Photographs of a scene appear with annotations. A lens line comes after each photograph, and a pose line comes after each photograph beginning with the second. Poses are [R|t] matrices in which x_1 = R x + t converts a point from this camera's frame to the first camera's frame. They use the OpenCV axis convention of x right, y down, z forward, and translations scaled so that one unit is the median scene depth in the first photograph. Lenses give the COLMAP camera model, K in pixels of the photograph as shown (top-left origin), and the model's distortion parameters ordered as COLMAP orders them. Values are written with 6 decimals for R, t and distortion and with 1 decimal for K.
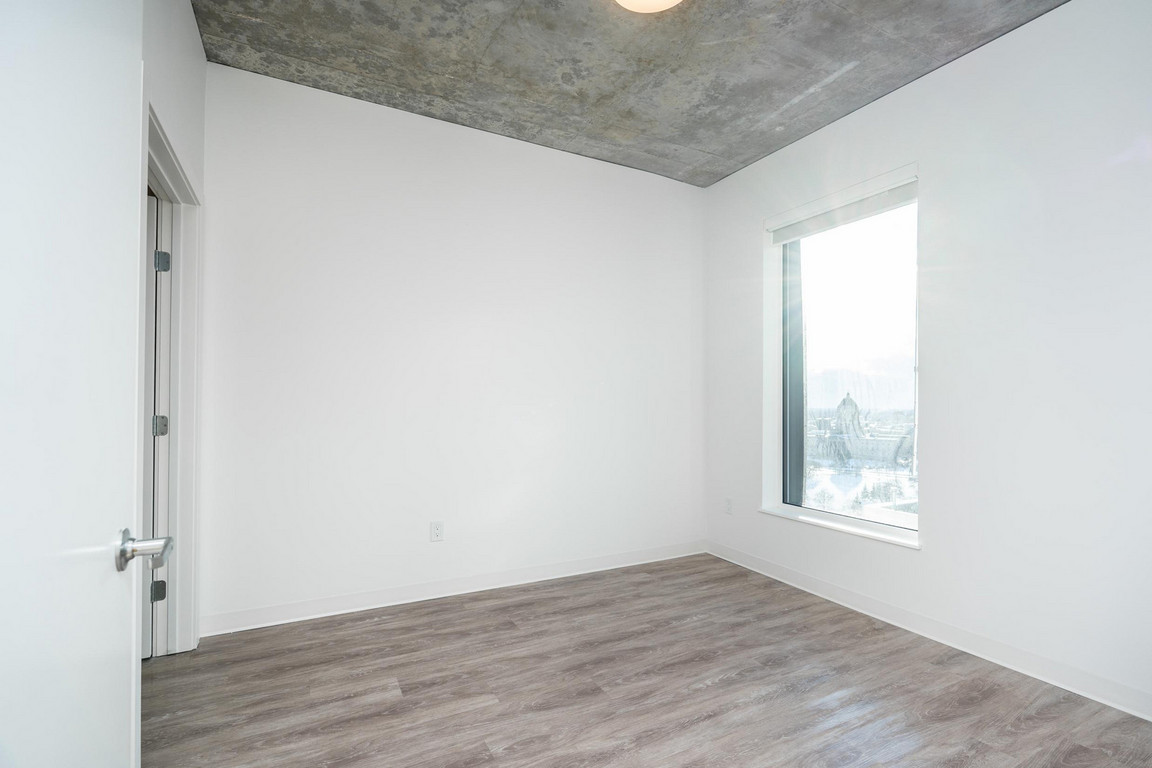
lens RADIAL K [[530.3, 0, 573.8], [0, 530.3, 403.2], [0, 0, 1]] dist [-0.003254, 0.000552]
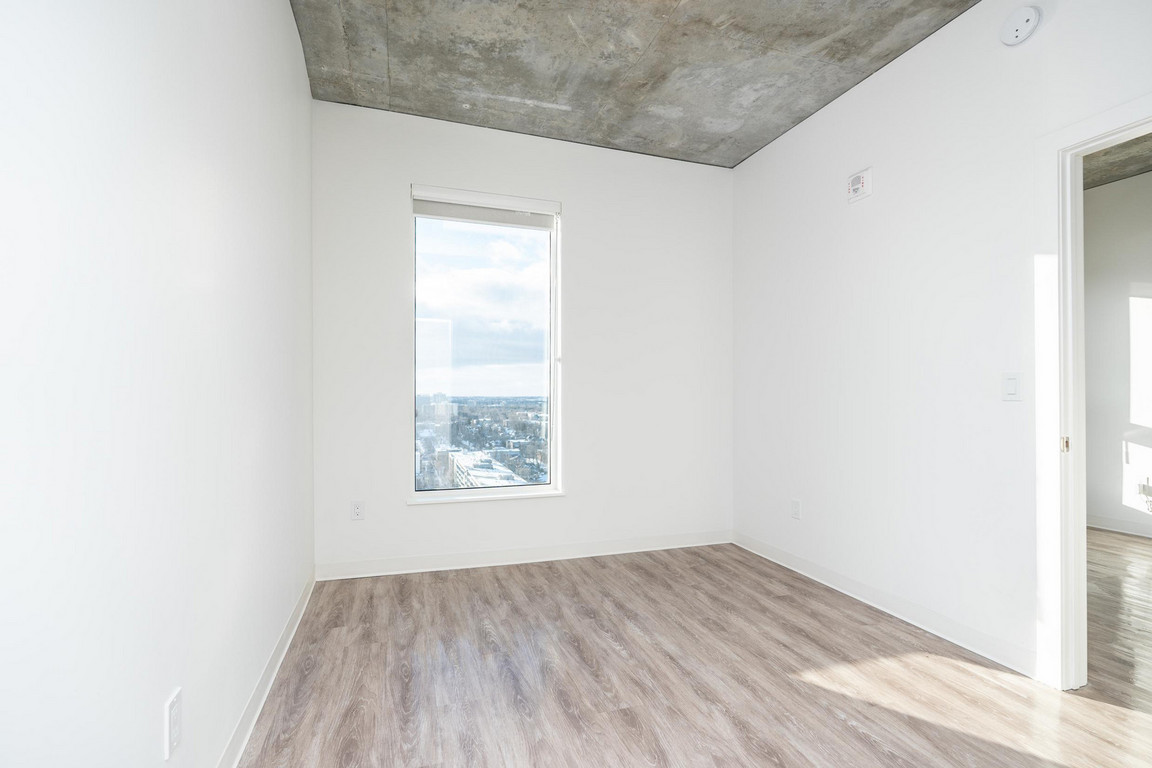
lens RADIAL K [[530.3, 0, 573.8], [0, 530.3, 403.2], [0, 0, 1]] dist [-0.003254, 0.000552]
pose [[0.147872, -0.022667, 0.988747, -0.642937], [-0.001479, 0.999731, 0.023140, 0.008250], [-0.989005, -0.004884, 0.147799, 0.747321]]
